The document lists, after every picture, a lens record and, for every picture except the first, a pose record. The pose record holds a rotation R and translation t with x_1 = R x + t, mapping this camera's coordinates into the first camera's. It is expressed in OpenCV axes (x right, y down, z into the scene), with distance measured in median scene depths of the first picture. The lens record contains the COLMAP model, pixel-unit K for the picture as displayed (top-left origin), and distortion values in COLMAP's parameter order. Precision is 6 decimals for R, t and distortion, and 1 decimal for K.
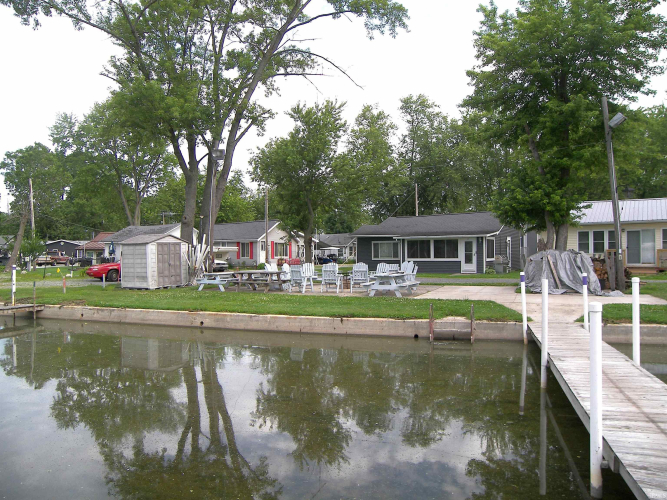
lens RADIAL K [[501.2, 0, 334.6], [0, 501.2, 253.2], [0, 0, 1]] dist [-0.114607, 0.086011]
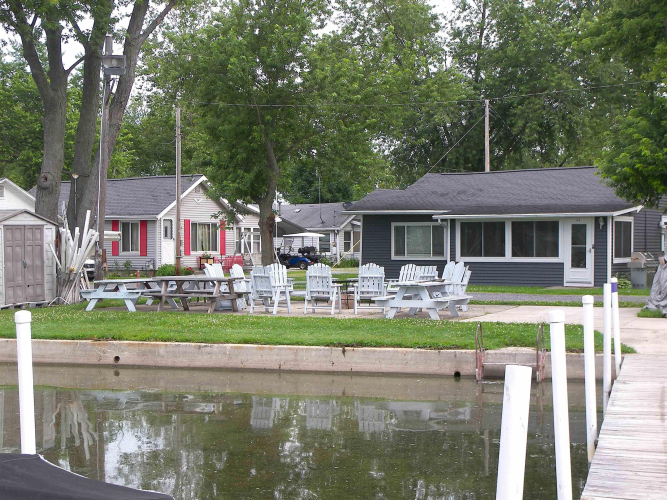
lens RADIAL K [[1189.8, 0, 332.6], [0, 1189.8, 250.9], [0, 0, 1]] dist [0.143230, 0.000000]
pose [[0.999682, 0.007199, 0.024186, -0.020157], [-0.007336, 0.999958, 0.005575, -0.002315], [-0.024145, -0.005750, 0.999692, -0.284374]]
